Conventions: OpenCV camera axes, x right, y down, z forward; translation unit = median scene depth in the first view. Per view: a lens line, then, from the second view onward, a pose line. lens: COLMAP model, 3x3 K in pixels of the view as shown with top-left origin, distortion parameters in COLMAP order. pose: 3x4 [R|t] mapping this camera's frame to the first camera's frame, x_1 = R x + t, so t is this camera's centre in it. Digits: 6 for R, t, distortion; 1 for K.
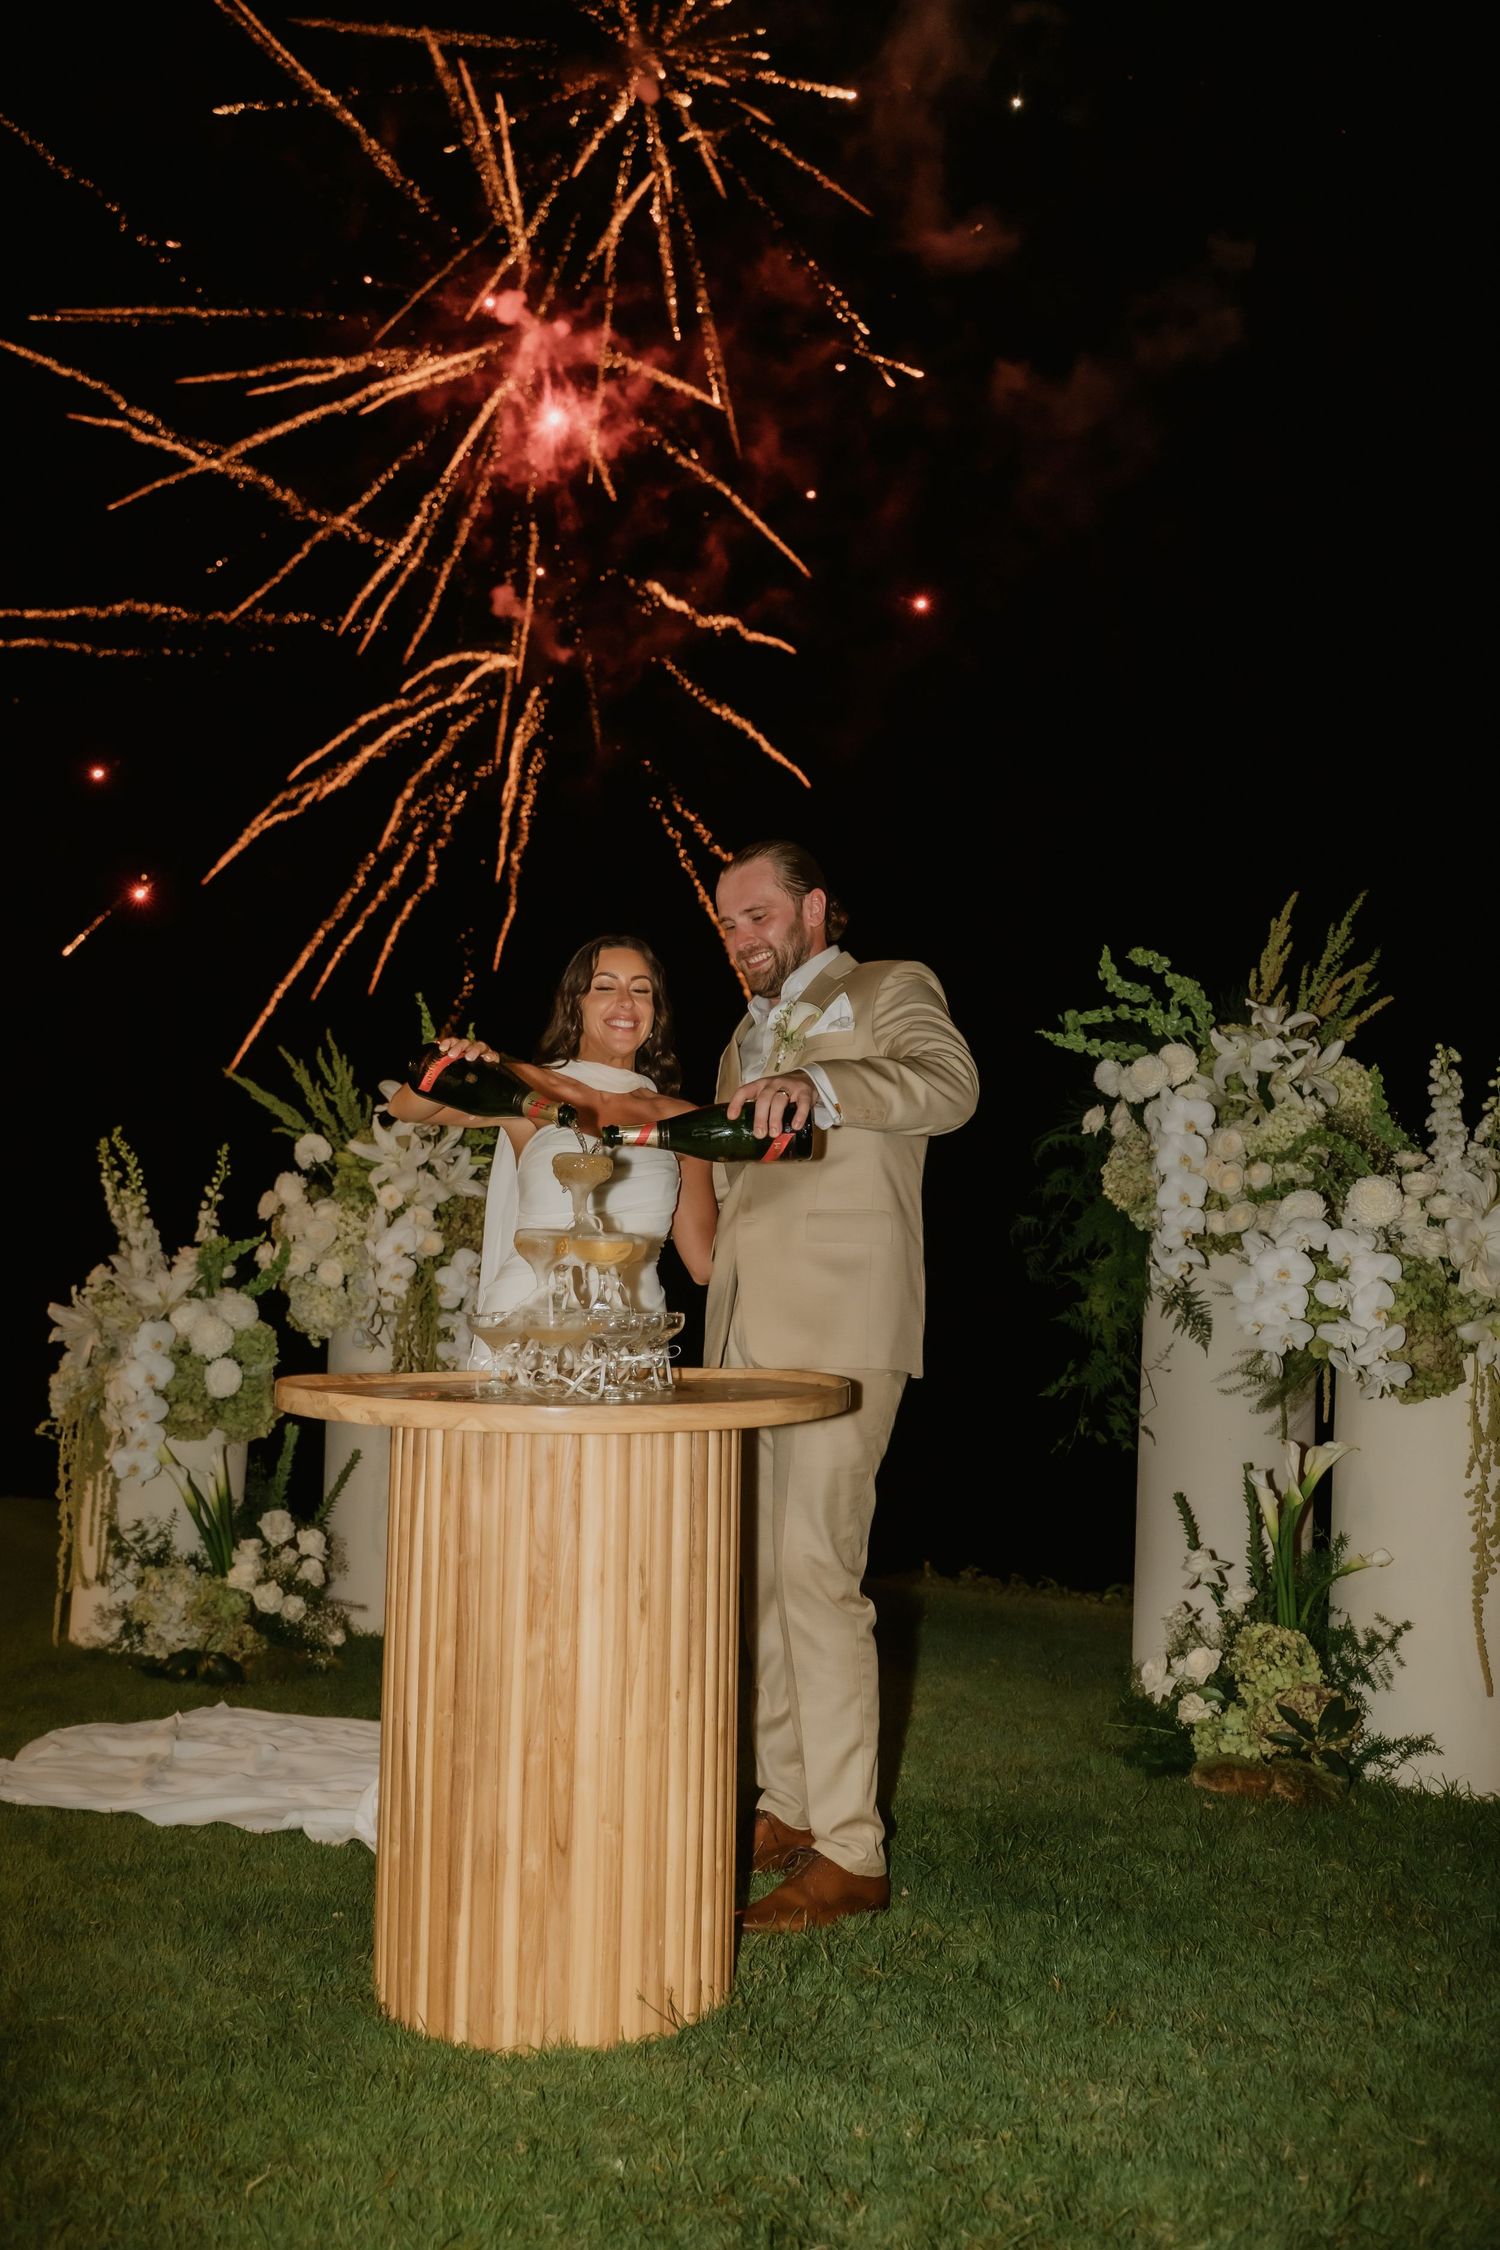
lens RADIAL K [[1823.2, 0, 750.0], [0, 1823.2, 1125.0], [0, 0, 1]] dist [0.000348, -0.001951]
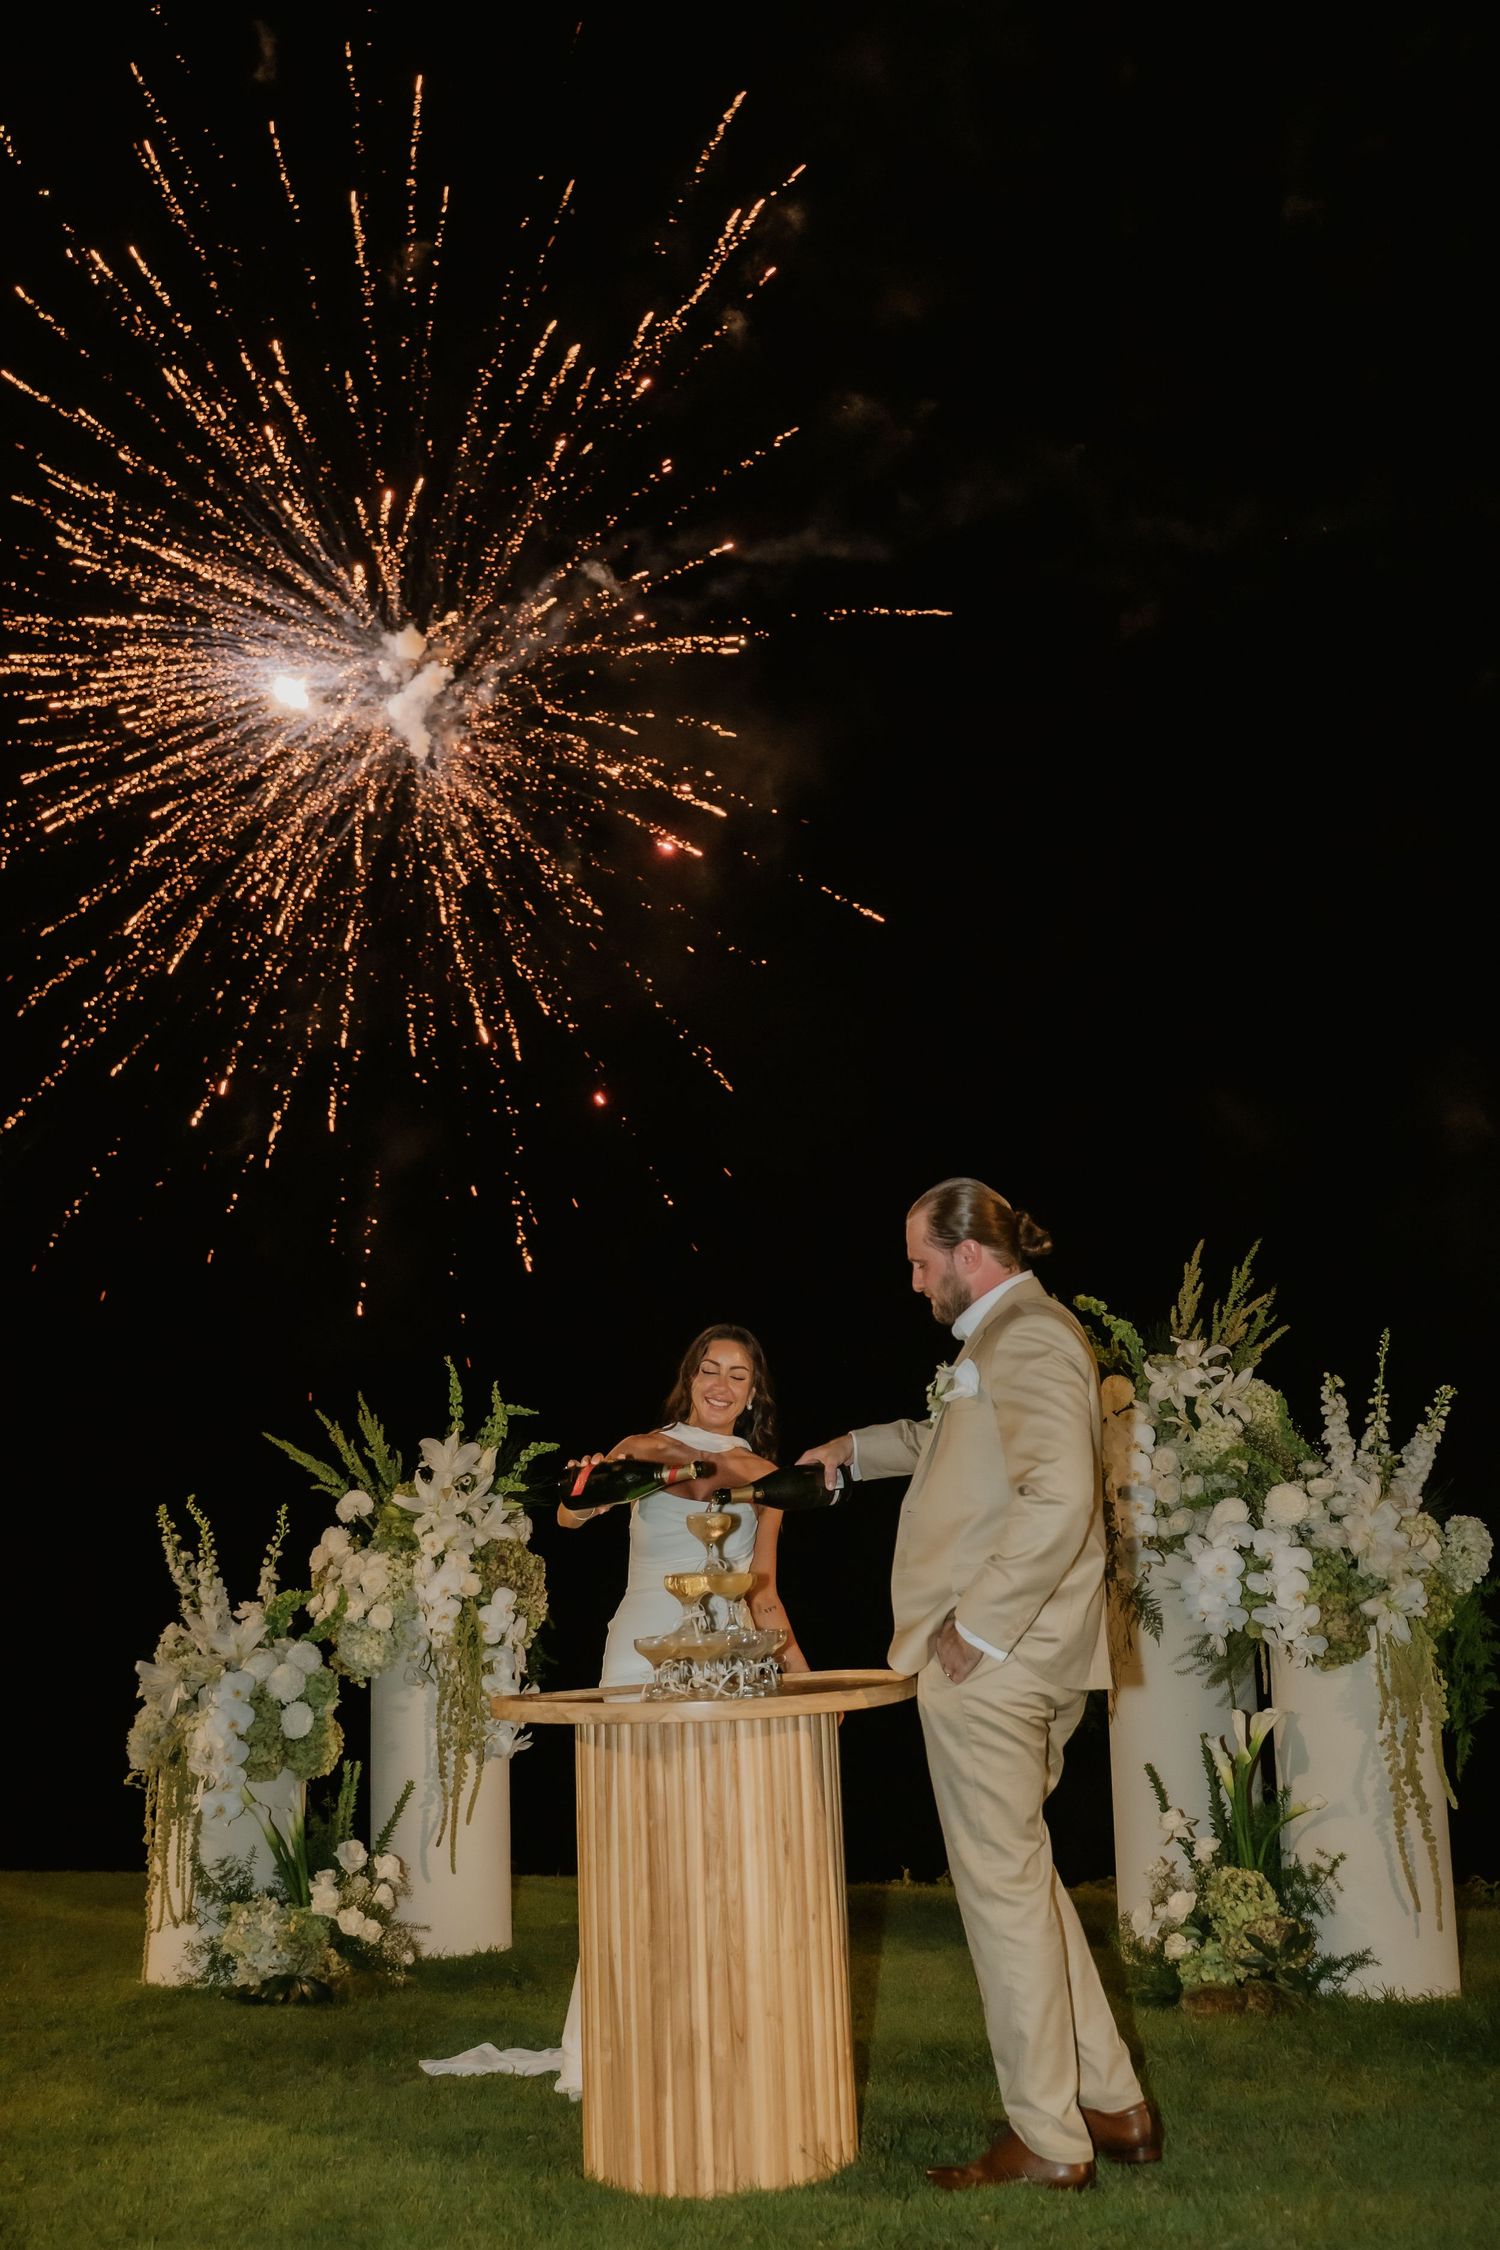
lens RADIAL K [[2043.1, 0, 802.5], [0, 2043.1, 1089.7], [0, 0, 1]] dist [-0.005897, -0.004905]
pose [[0.994228, -0.036454, 0.100903, -0.100891], [0.051857, 0.986630, -0.154507, -0.034249], [-0.093922, 0.158848, 0.982826, -0.332570]]
